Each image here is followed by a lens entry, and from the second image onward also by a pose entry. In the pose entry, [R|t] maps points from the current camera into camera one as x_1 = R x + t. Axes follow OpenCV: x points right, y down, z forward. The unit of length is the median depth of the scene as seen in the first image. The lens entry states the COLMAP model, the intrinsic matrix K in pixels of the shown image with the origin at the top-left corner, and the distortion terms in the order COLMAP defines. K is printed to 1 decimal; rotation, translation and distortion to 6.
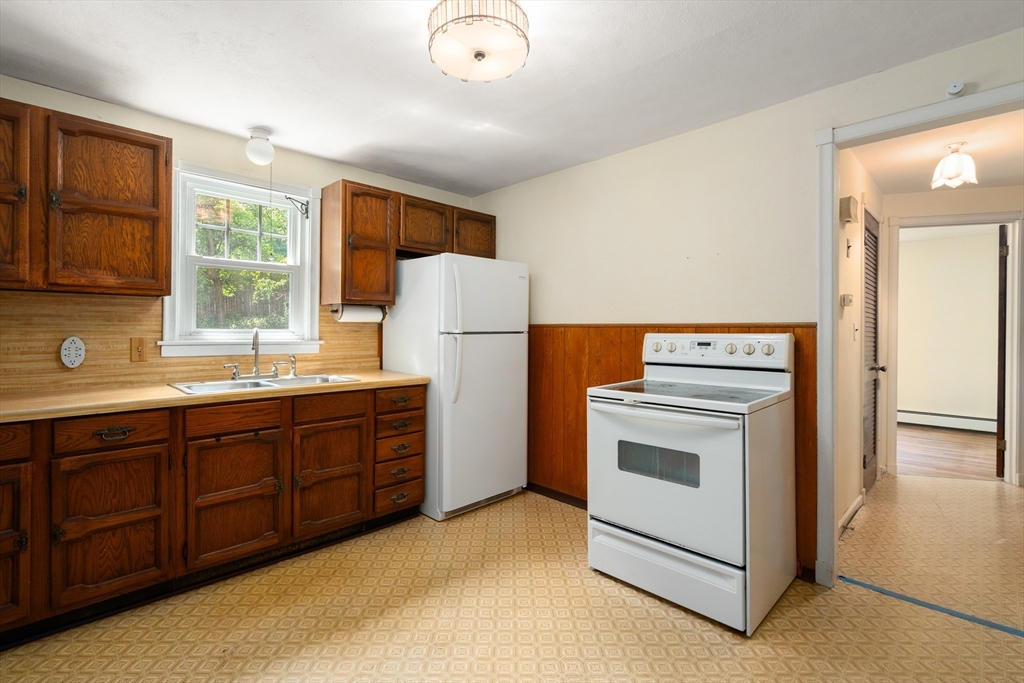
lens RADIAL K [[468.0, 0, 509.1], [0, 468.0, 332.9], [0, 0, 1]] dist [0.002307, 0.000376]
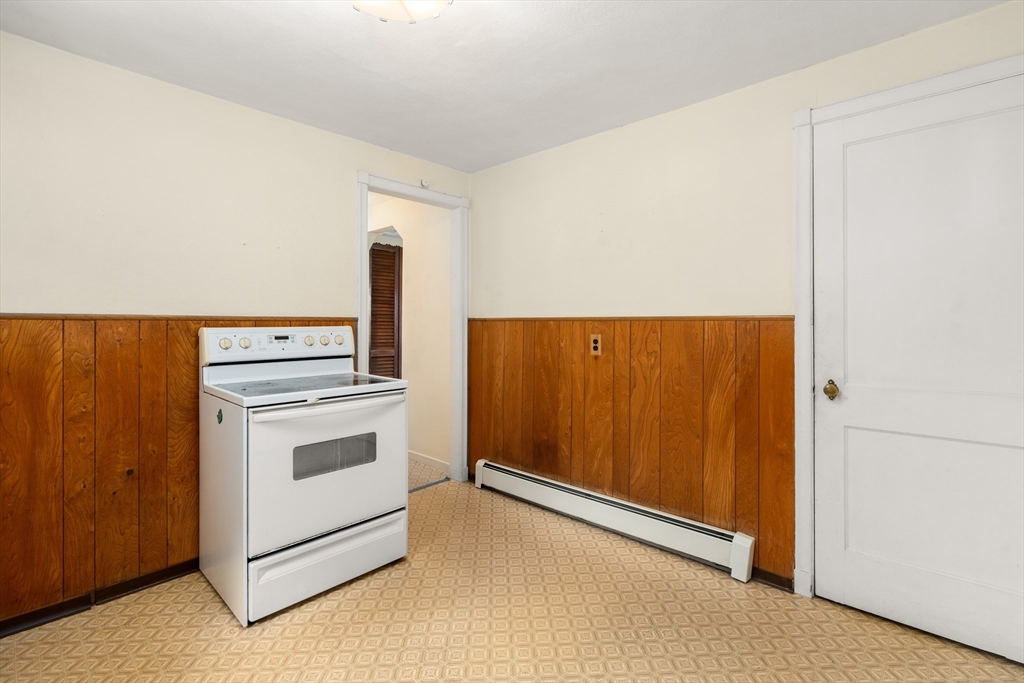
lens RADIAL K [[468.0, 0, 508.9], [0, 468.0, 332.5], [0, 0, 1]] dist [0.002307, 0.000376]
pose [[-0.030607, -0.021772, 0.999294, -0.600026], [0.007410, 0.999730, 0.022009, -0.005699], [-0.999504, 0.008079, -0.030438, 0.563616]]
